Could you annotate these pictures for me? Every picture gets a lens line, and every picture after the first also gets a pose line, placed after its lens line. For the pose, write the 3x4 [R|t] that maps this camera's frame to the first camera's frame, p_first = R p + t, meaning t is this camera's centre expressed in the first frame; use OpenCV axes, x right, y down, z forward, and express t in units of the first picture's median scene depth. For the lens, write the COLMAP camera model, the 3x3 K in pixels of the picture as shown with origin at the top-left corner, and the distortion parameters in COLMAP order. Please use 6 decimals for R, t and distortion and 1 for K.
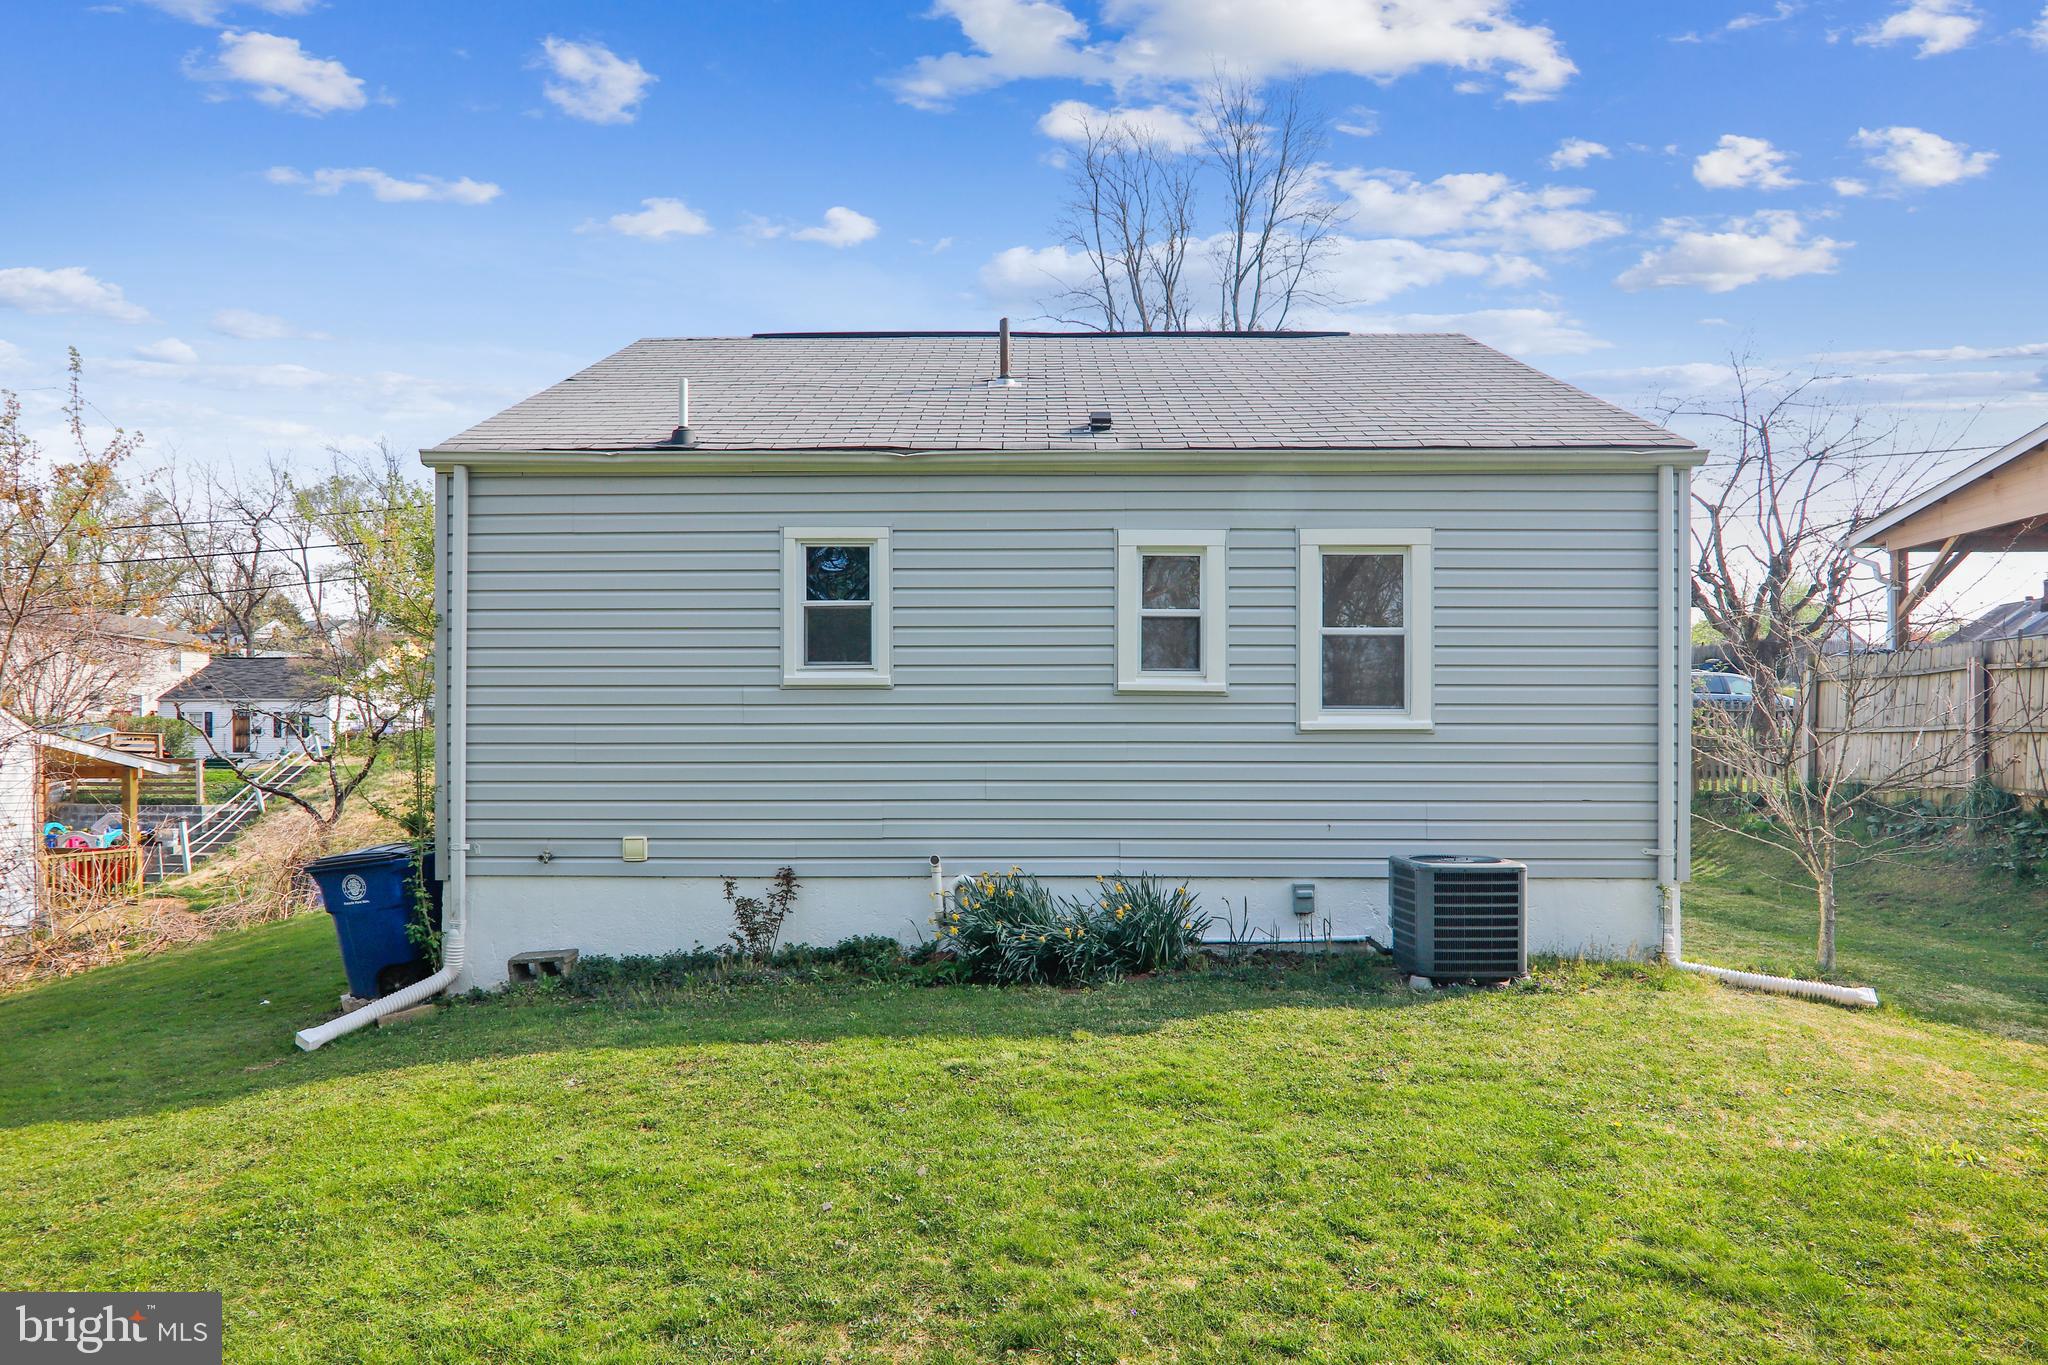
lens RADIAL K [[1023.3, 0, 1024.5], [0, 1023.3, 783.3], [0, 0, 1]] dist [-0.018826, -0.000028]
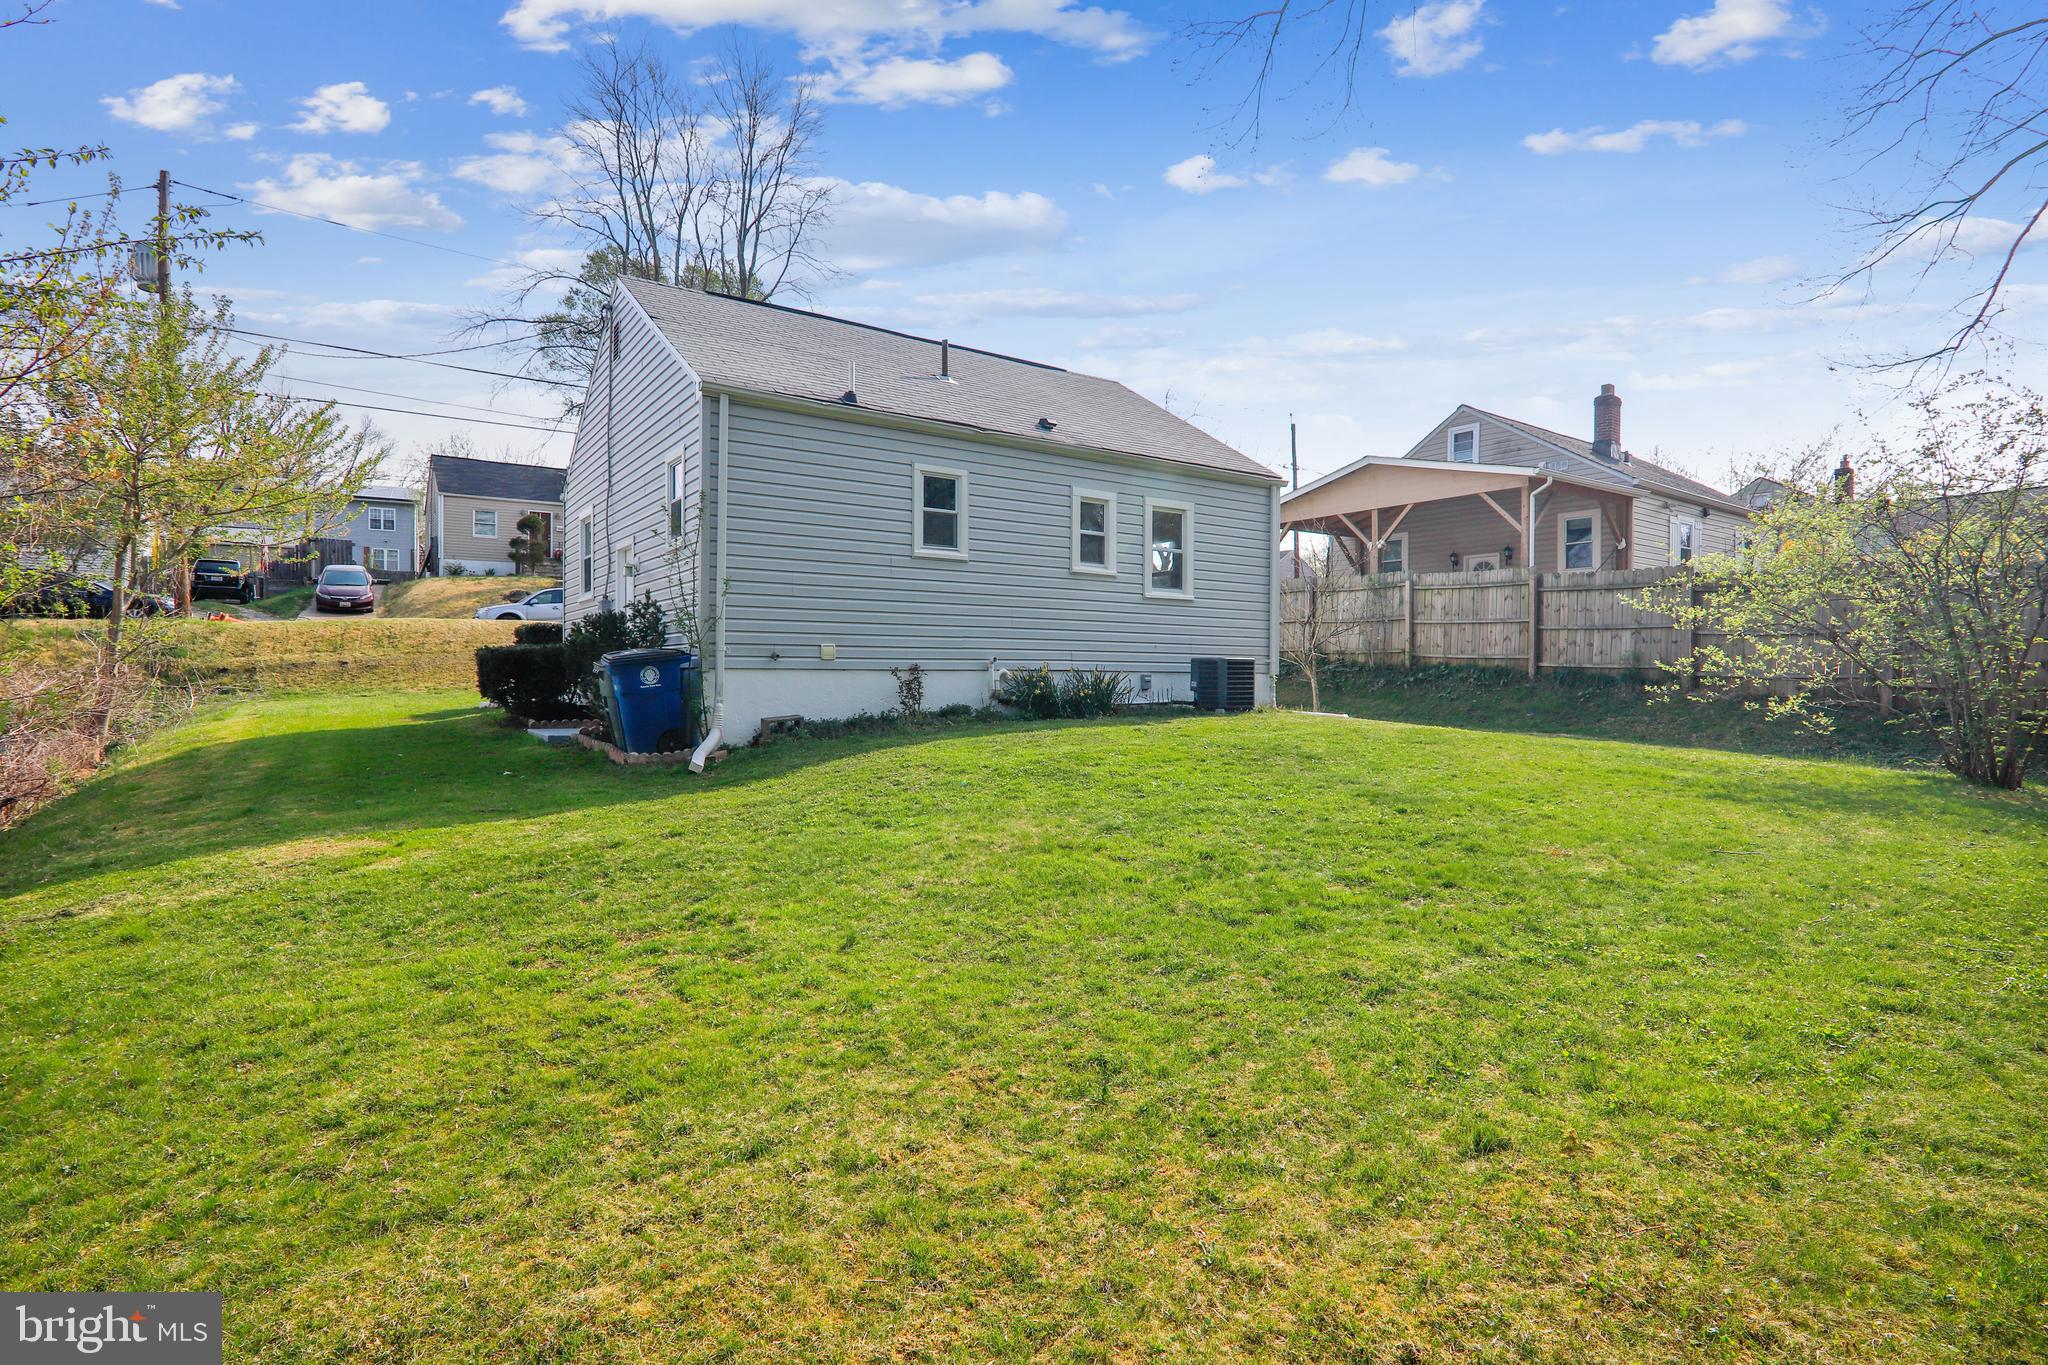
lens RADIAL K [[1009.6, 0, 1020.0], [0, 1009.6, 677.5], [0, 0, 1]] dist [-0.022811, -0.000536]
pose [[0.816458, 0.003182, 0.577396, -1.052336], [0.001889, 0.999965, -0.008182, 0.118126], [-0.577402, 0.007771, 0.816423, -0.458268]]
